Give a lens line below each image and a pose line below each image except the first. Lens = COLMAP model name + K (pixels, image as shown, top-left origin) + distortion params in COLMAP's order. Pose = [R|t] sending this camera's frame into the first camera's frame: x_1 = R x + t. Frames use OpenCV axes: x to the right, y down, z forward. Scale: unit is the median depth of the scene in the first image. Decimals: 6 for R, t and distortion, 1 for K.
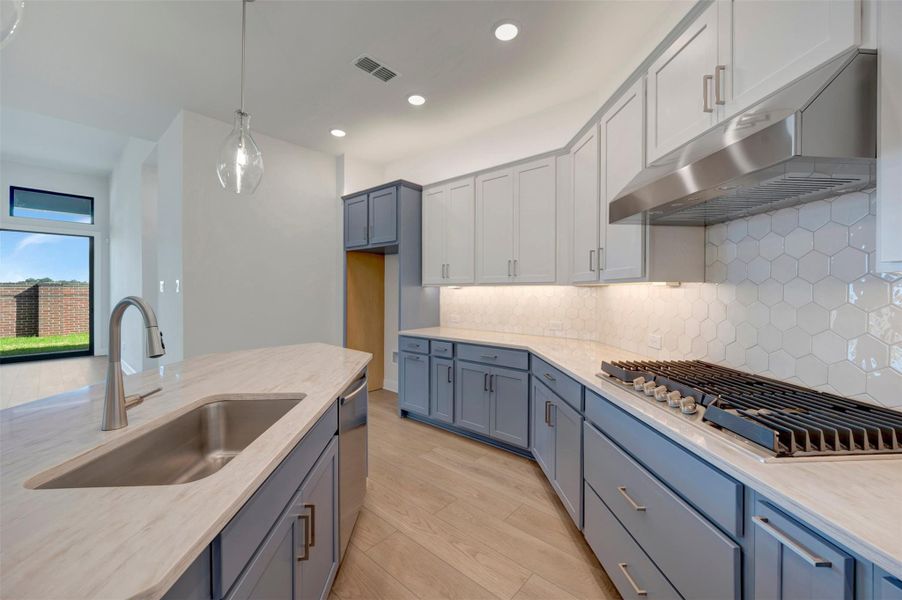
lens RADIAL K [[362.8, 0, 457.3], [0, 362.8, 289.5], [0, 0, 1]] dist [-0.000078, -0.000287]
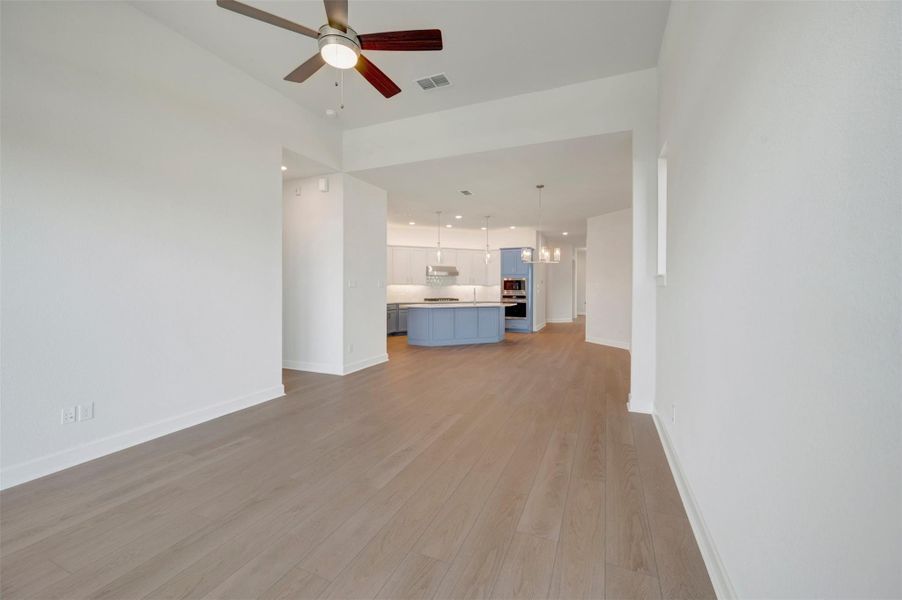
lens RADIAL K [[362.8, 0, 456.3], [0, 362.8, 292.7], [0, 0, 1]] dist [-0.000078, -0.000287]
pose [[-0.319129, -0.019946, 0.947501, -2.035979], [-0.008946, 0.999797, 0.018034, -0.003924], [-0.947669, -0.002721, -0.319243, 0.963858]]
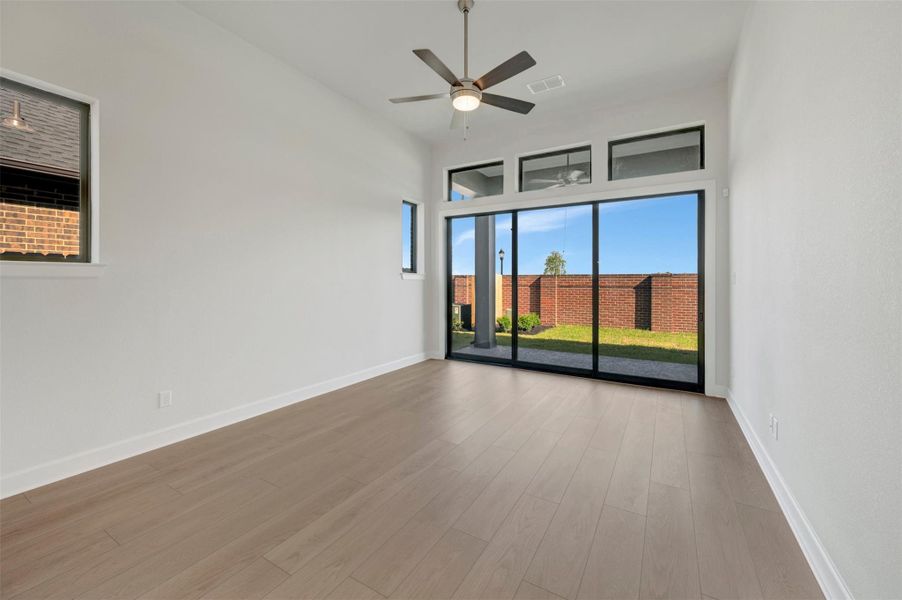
lens RADIAL K [[362.8, 0, 454.8], [0, 362.8, 282.4], [0, 0, 1]] dist [-0.000078, -0.000287]
pose [[0.189590, 0.003067, -0.981858, -0.819888], [0.003372, 0.999987, 0.003775, -0.001857], [0.981857, -0.004027, 0.189578, 0.805182]]
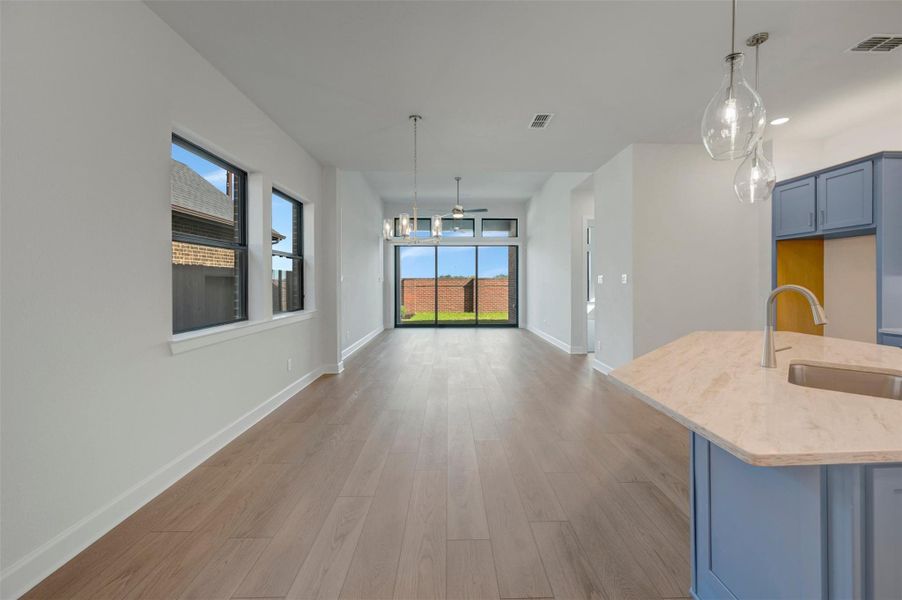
lens RADIAL K [[362.8, 0, 453.5], [0, 362.8, 282.7], [0, 0, 1]] dist [-0.000078, -0.000287]
pose [[0.674330, -0.003748, -0.738421, -0.172721], [0.006559, 0.999978, 0.000914, -0.000642], [0.738401, -0.005460, 0.674340, -0.272412]]
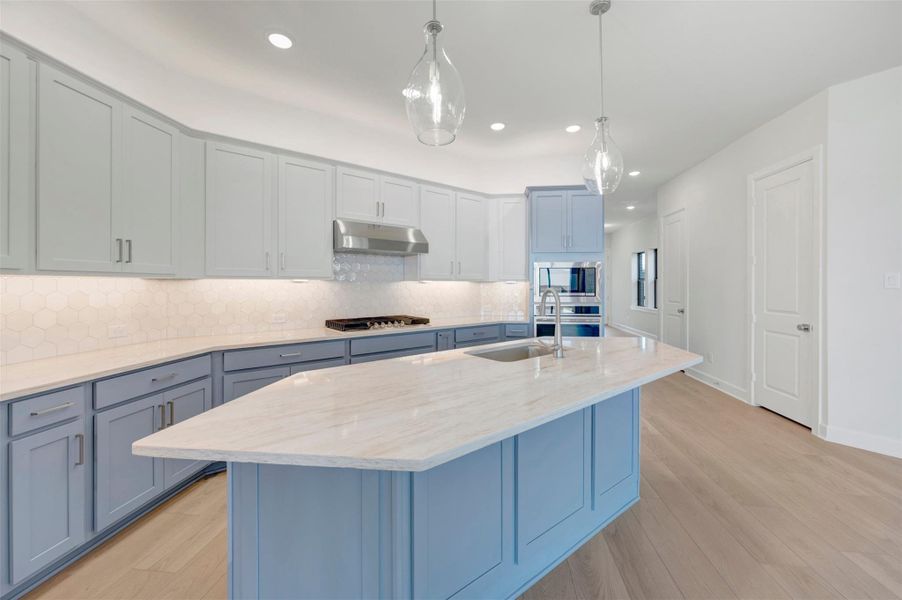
lens RADIAL K [[362.8, 0, 458.9], [0, 362.8, 282.5], [0, 0, 1]] dist [-0.000078, -0.000287]
pose [[-0.570709, 0.002107, 0.821150, -0.539620], [-0.006195, 0.999957, -0.006871, 0.000354], [-0.821129, -0.009008, -0.570672, 0.619124]]
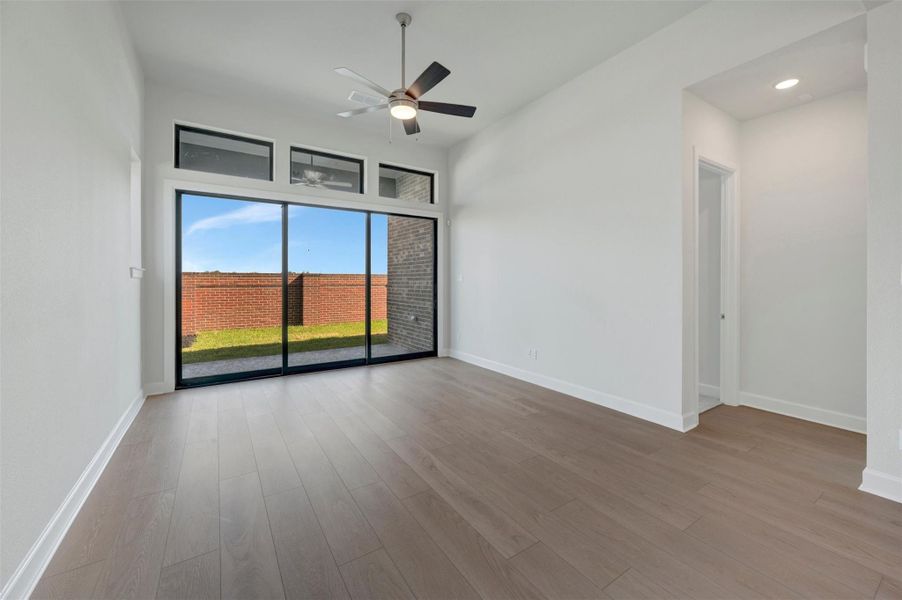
lens RADIAL K [[362.8, 0, 453.0], [0, 362.8, 281.1], [0, 0, 1]] dist [-0.000078, -0.000287]
pose [[0.965616, 0.000102, -0.259973, -1.199862], [0.001205, 0.999987, 0.004869, -0.003038], [0.259970, -0.005015, 0.965604, 0.286778]]
